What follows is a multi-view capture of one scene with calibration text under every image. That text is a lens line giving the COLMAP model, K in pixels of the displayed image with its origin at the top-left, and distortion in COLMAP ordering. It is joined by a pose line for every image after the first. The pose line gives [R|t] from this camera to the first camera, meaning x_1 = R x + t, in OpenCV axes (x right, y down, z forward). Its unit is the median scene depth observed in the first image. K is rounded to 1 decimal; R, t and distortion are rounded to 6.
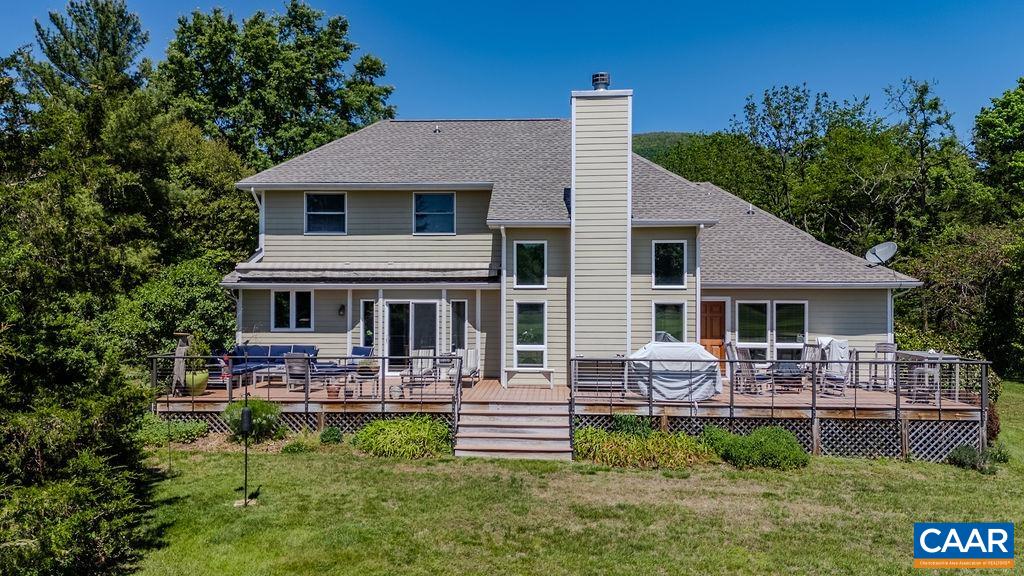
lens RADIAL K [[764.8, 0, 512.0], [0, 764.8, 288.0], [0, 0, 1]] dist [0.066461, -0.064019]
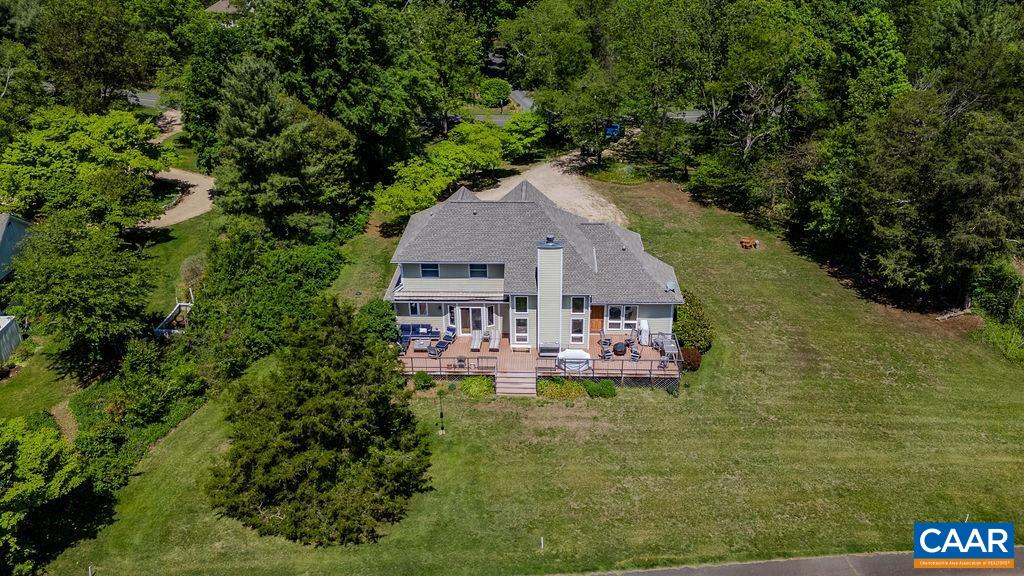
lens RADIAL K [[772.6, 0, 512.0], [0, 772.6, 288.0], [0, 0, 1]] dist [0.075654, -0.003517]
pose [[0.999729, -0.021847, 0.008036, -0.023995], [0.015869, 0.892214, 0.451333, -1.184070], [-0.017030, -0.451083, 0.892319, -1.161431]]
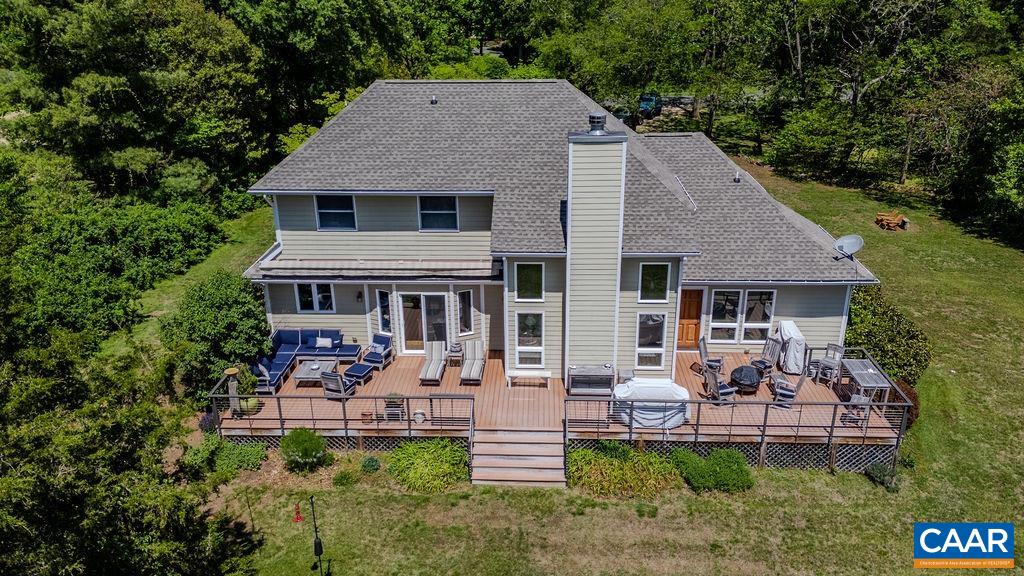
lens RADIAL K [[764.8, 0, 512.0], [0, 764.8, 288.0], [0, 0, 1]] dist [0.066461, -0.064019]
pose [[0.999770, -0.019090, 0.009806, -0.012680], [0.013873, 0.923488, 0.383375, -0.448173], [-0.016374, -0.383151, 0.923541, -0.028318]]
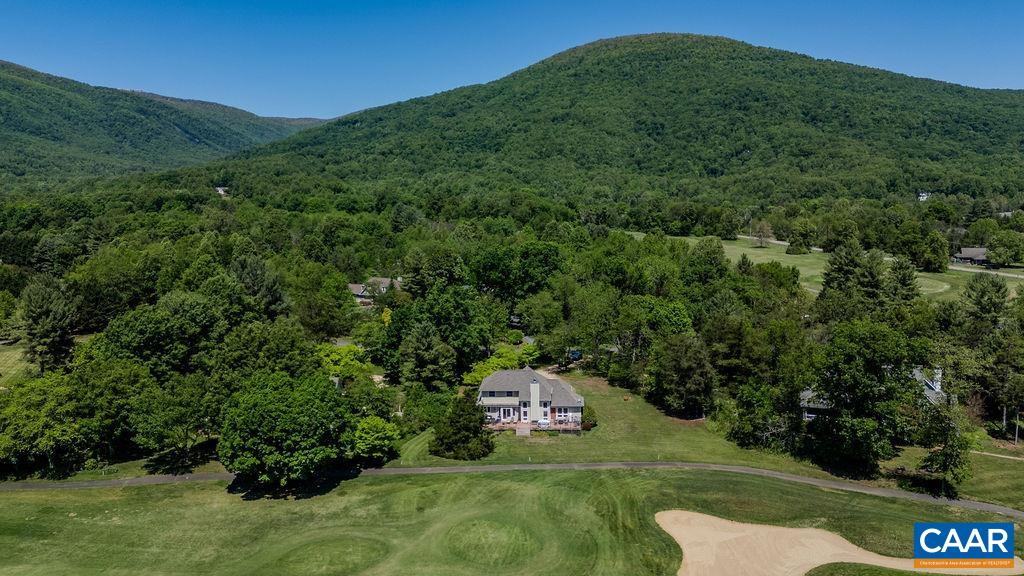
lens RADIAL K [[772.6, 0, 512.0], [0, 772.6, 288.0], [0, 0, 1]] dist [0.075654, -0.003517]
pose [[0.999730, -0.021964, -0.007610, -0.015780], [0.022826, 0.989512, 0.142638, -2.036032], [0.004397, -0.142773, 0.989746, -5.624307]]
